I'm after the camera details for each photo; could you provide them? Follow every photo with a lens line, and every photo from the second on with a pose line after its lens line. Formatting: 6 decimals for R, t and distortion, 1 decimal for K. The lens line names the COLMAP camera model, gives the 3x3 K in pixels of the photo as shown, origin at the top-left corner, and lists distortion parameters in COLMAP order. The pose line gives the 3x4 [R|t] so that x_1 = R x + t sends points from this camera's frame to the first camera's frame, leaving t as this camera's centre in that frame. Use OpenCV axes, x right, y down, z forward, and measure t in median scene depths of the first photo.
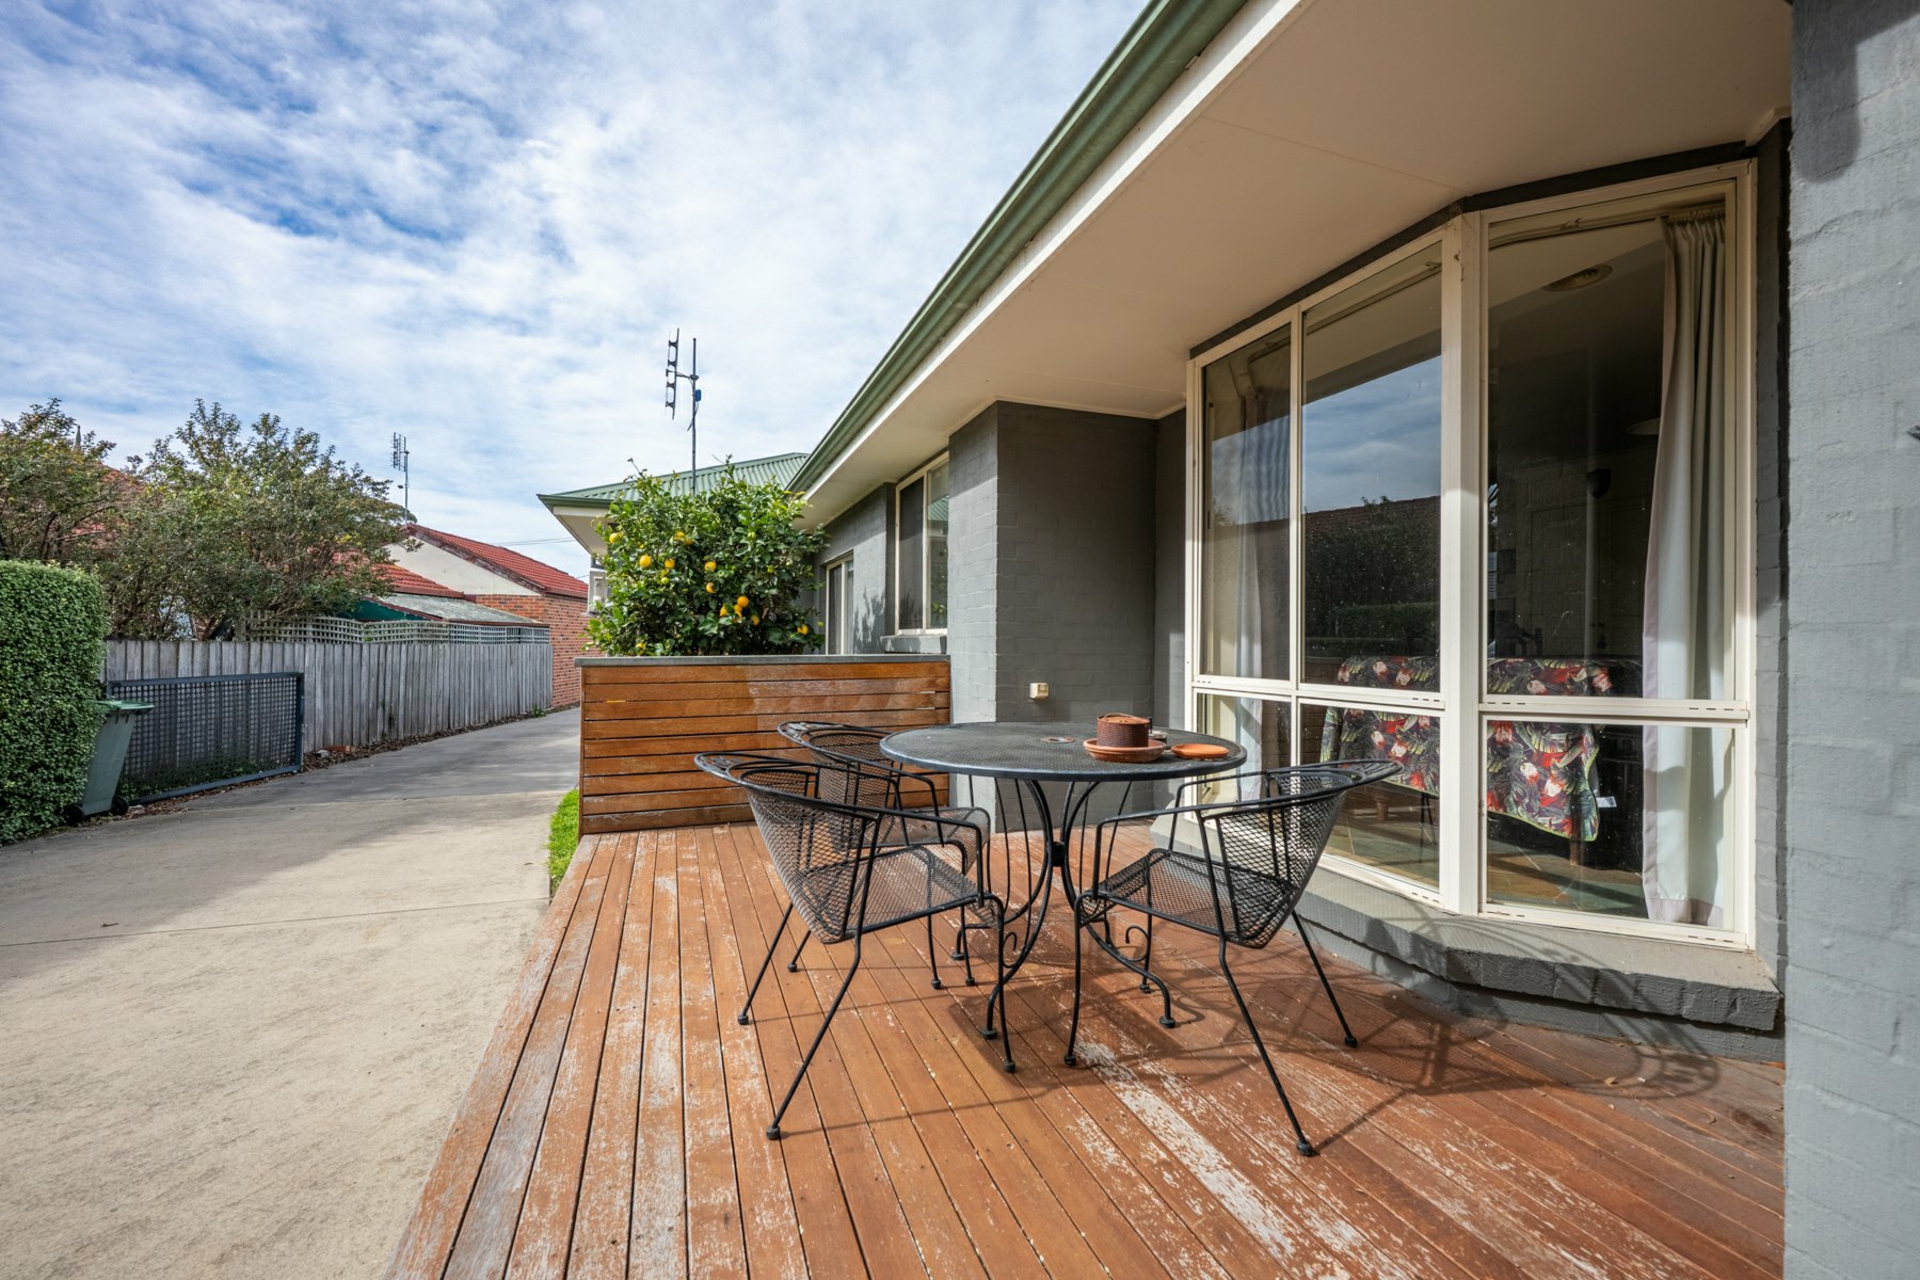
lens RADIAL K [[773.7, 0, 960.9], [0, 773.7, 638.5], [0, 0, 1]] dist [-0.000779, -0.000235]
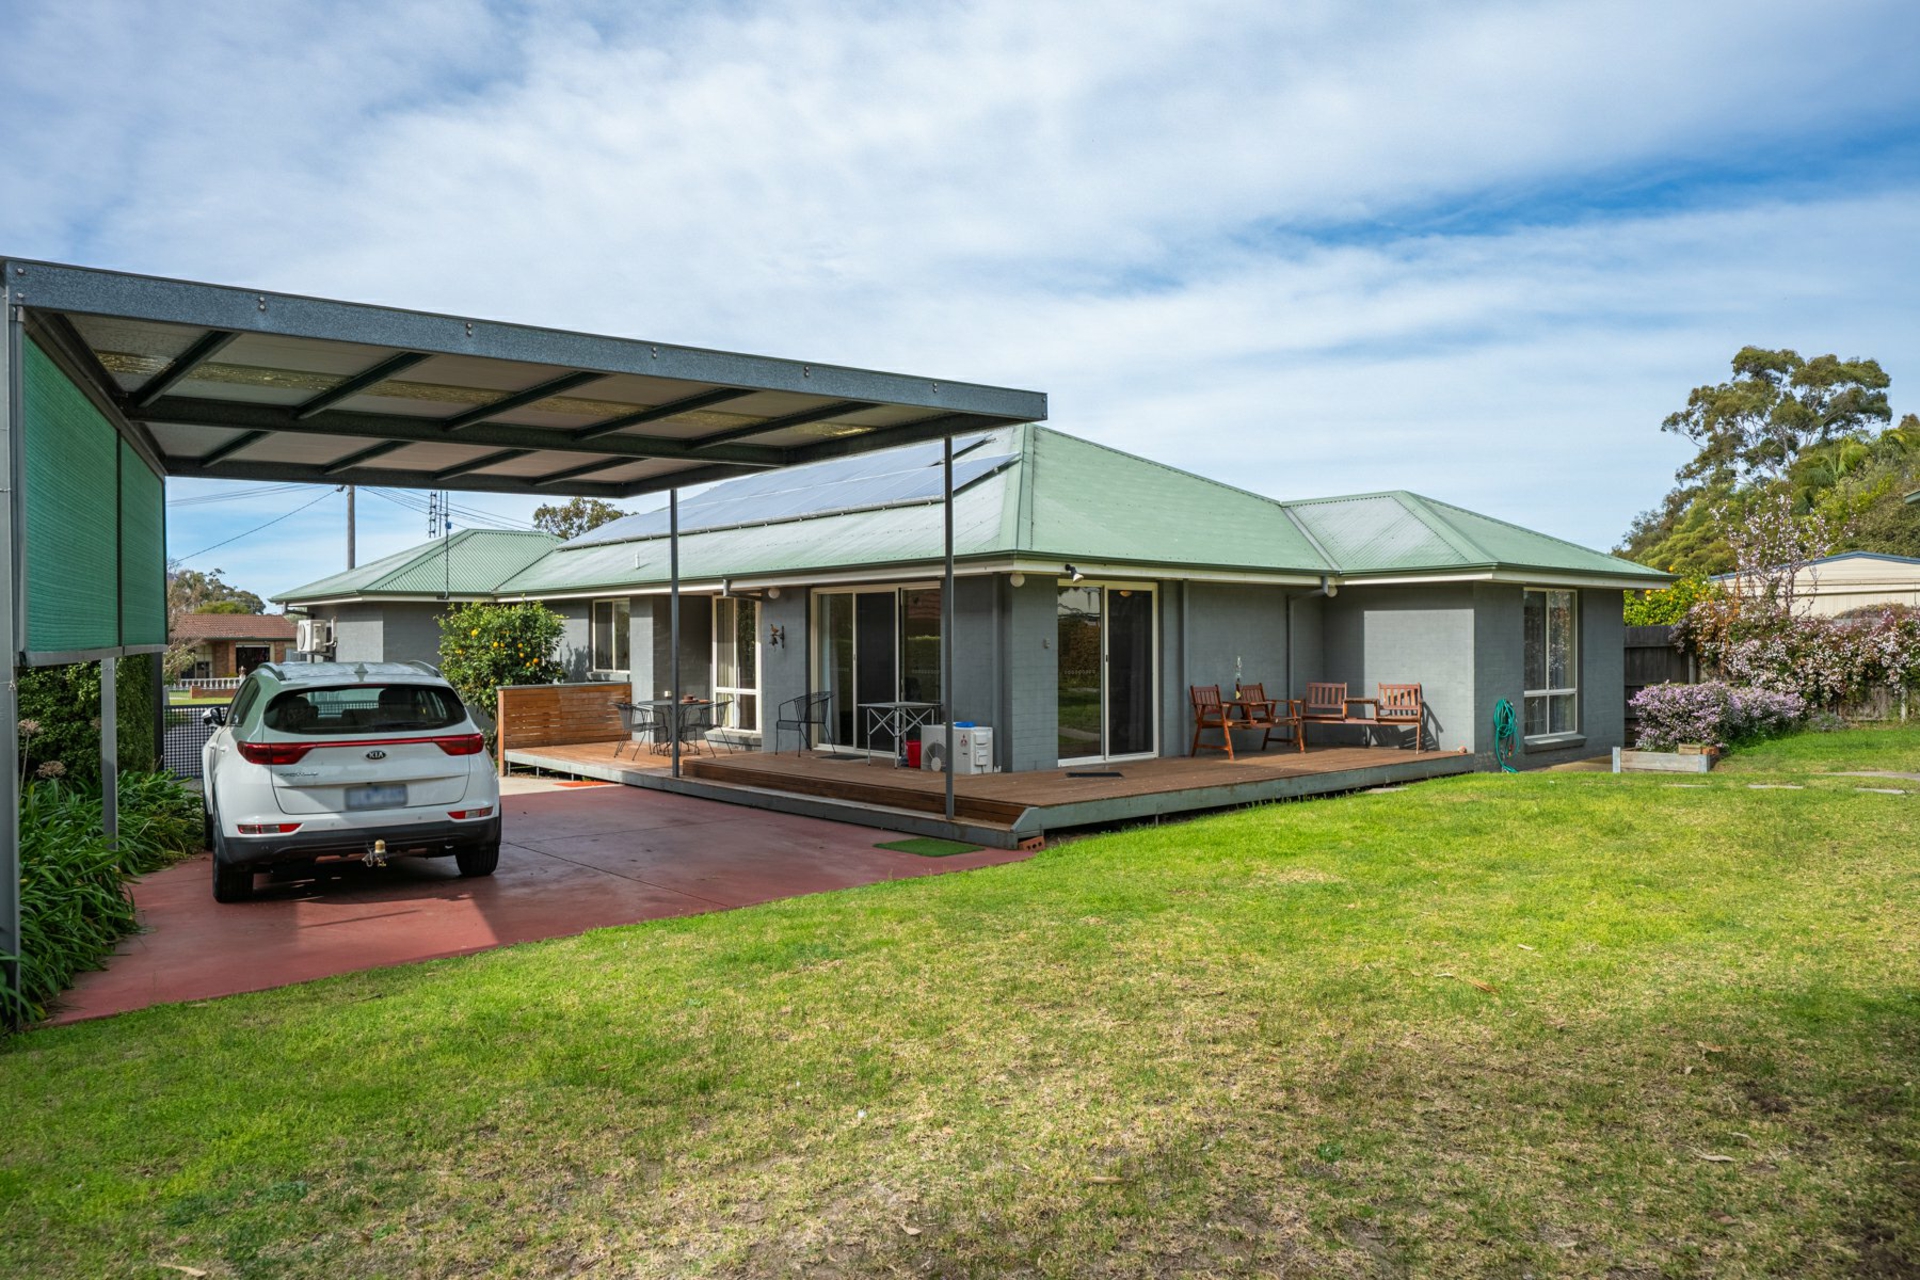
lens RADIAL K [[1317.8, 0, 959.8], [0, 1317.8, 636.1], [0, 0, 1]] dist [-0.000745, -0.000048]
pose [[0.939306, -0.014887, 0.342759, -0.459353], [0.011124, 0.999854, 0.012940, -0.164634], [-0.342901, -0.008342, 0.939334, -3.289626]]
